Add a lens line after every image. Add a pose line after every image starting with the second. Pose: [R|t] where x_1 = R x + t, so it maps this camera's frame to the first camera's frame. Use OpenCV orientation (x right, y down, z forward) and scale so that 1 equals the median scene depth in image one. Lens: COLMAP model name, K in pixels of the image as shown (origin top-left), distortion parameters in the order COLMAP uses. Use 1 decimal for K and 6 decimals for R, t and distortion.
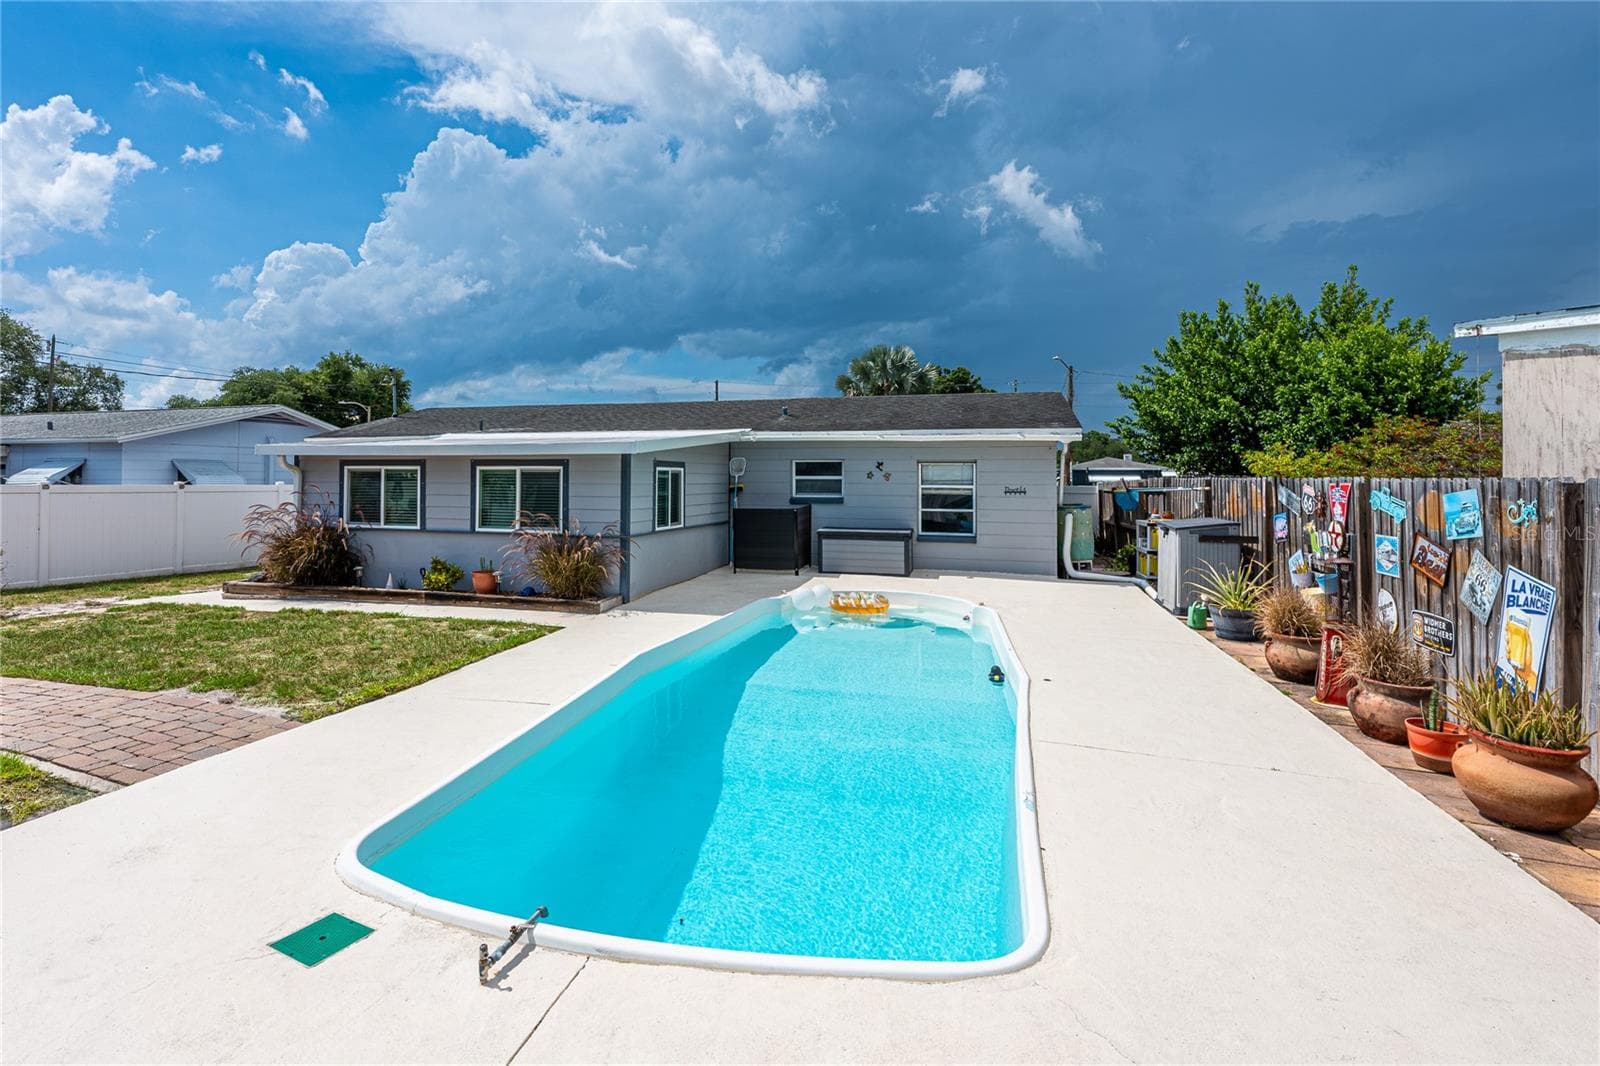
lens RADIAL K [[813.7, 0, 801.2], [0, 813.7, 466.5], [0, 0, 1]] dist [0.001806, 0.000318]
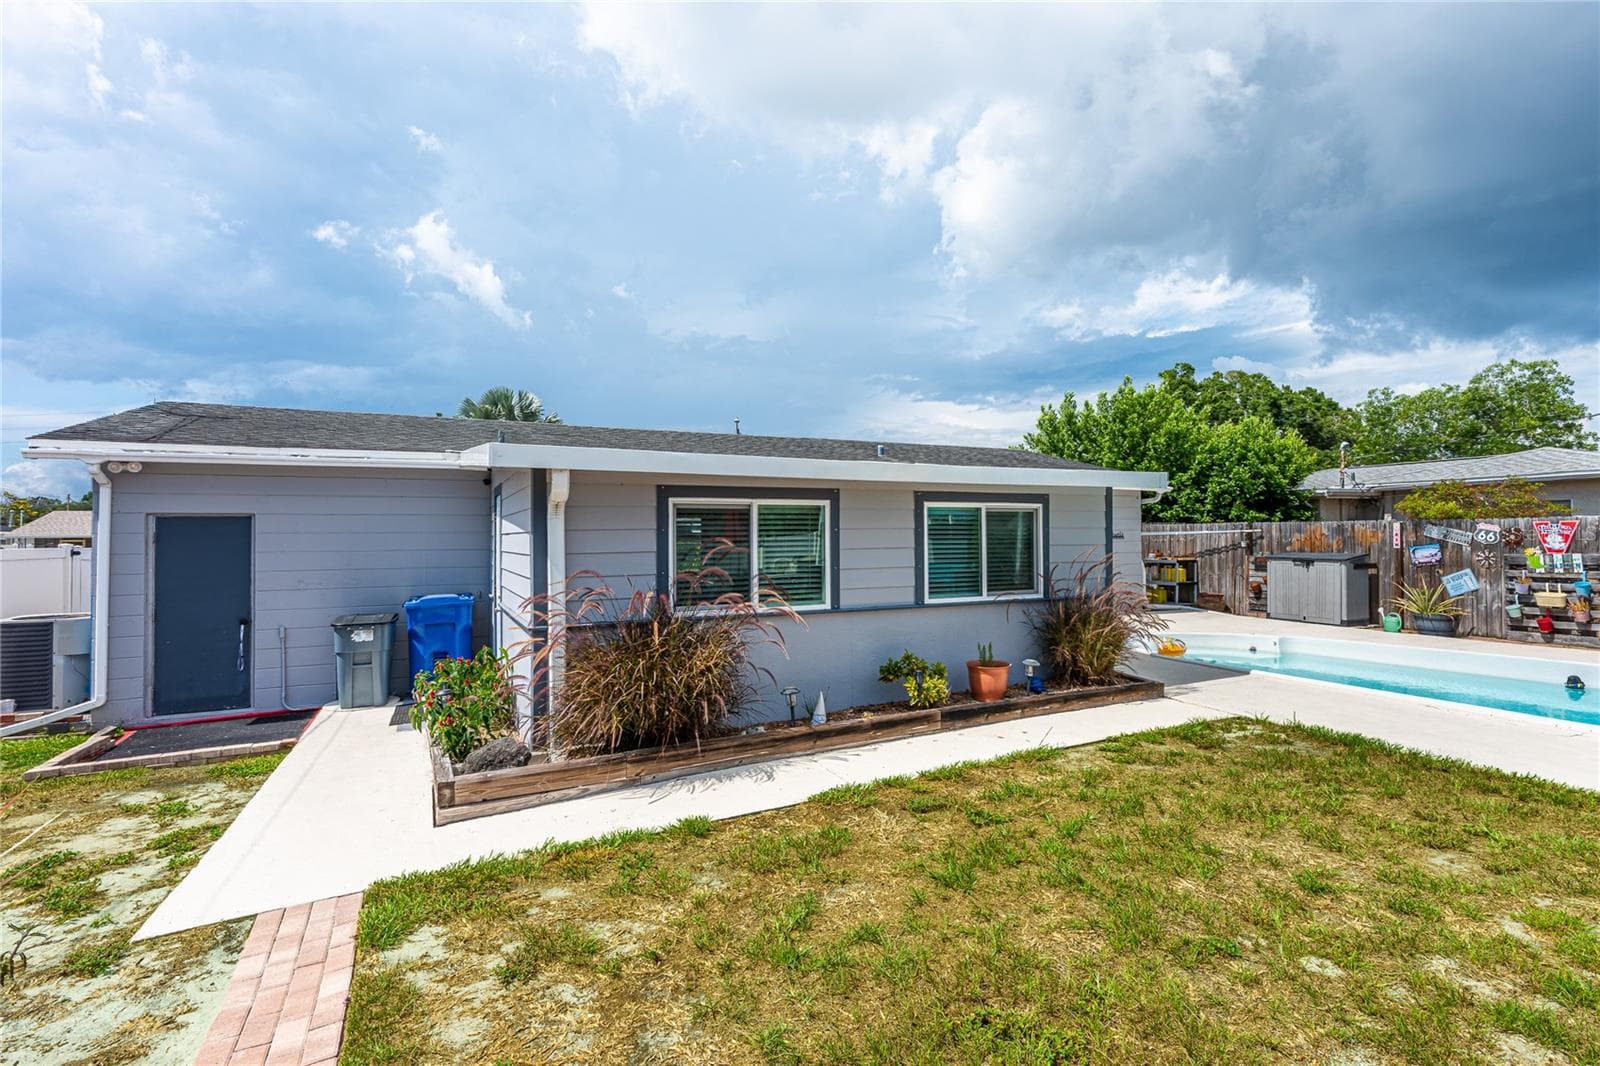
lens RADIAL K [[793.2, 0, 800.0], [0, 793.2, 533.0], [0, 0, 1]] dist [0.036912, 0.000110]
pose [[0.715520, -0.001874, 0.698589, -0.866534], [0.008850, 0.999940, -0.006382, 0.026060], [-0.698536, 0.010750, 0.715494, 0.599787]]
